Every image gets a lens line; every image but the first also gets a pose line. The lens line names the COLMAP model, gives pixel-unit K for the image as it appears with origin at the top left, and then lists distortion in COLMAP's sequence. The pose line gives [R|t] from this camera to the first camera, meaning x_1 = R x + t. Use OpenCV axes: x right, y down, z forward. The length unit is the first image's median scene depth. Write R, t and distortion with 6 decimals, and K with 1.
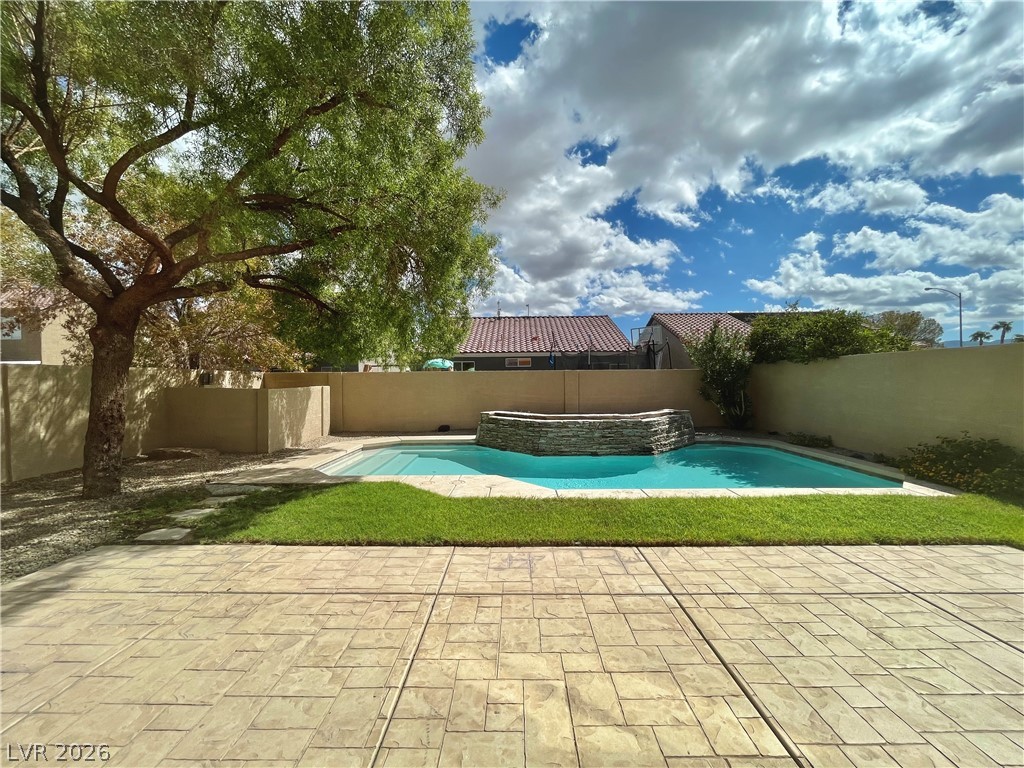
lens RADIAL K [[415.1, 0, 508.0], [0, 415.1, 382.1], [0, 0, 1]] dist [-0.001913, -0.000390]
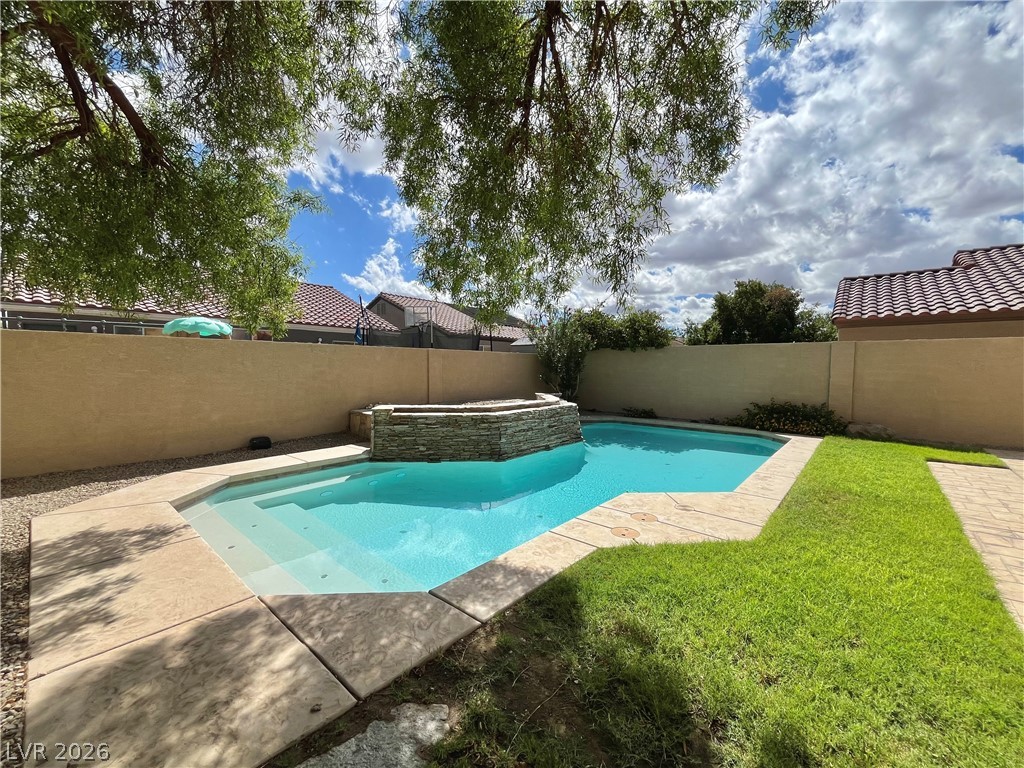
lens RADIAL K [[424.5, 0, 501.3], [0, 424.5, 383.8], [0, 0, 1]] dist [-0.001570, -0.000329]
pose [[0.649877, -0.020329, 0.759768, -0.511501], [-0.006100, 0.999471, 0.031960, 0.014829], [-0.760015, -0.025405, 0.649409, 0.509290]]
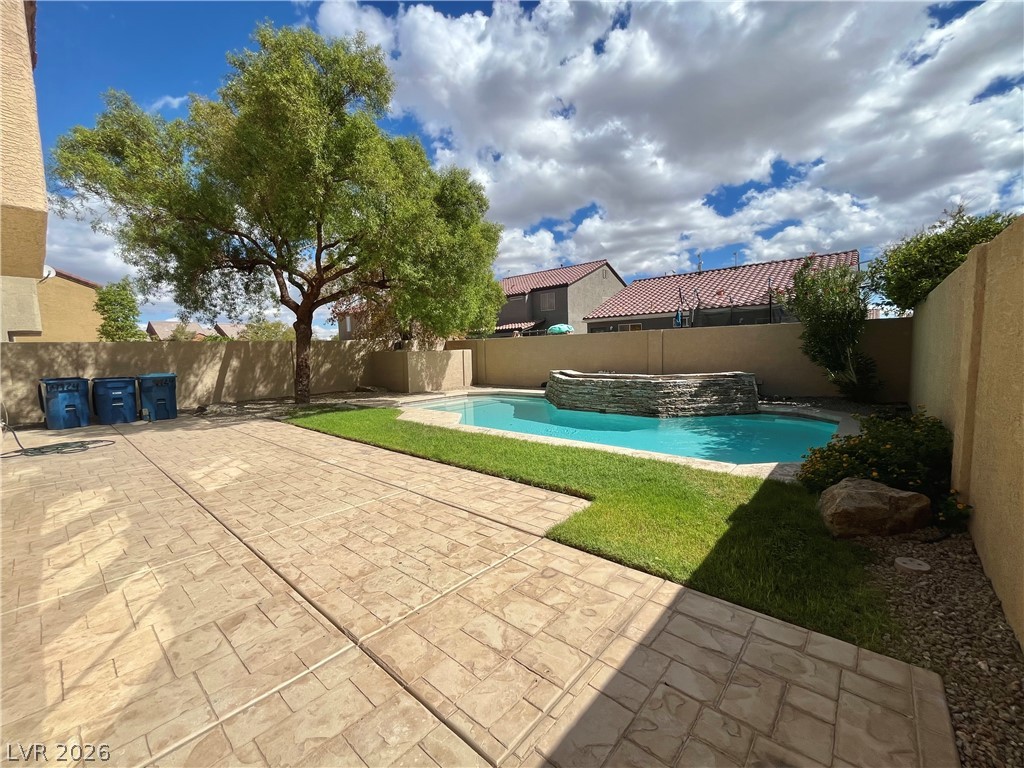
lens RADIAL K [[415.1, 0, 508.0], [0, 415.1, 382.1], [0, 0, 1]] dist [-0.001913, -0.000390]
pose [[0.760756, 0.038073, -0.647921, 0.701122], [0.018165, 0.996638, 0.079892, 0.011839], [0.648784, -0.072548, 0.757506, 0.058354]]
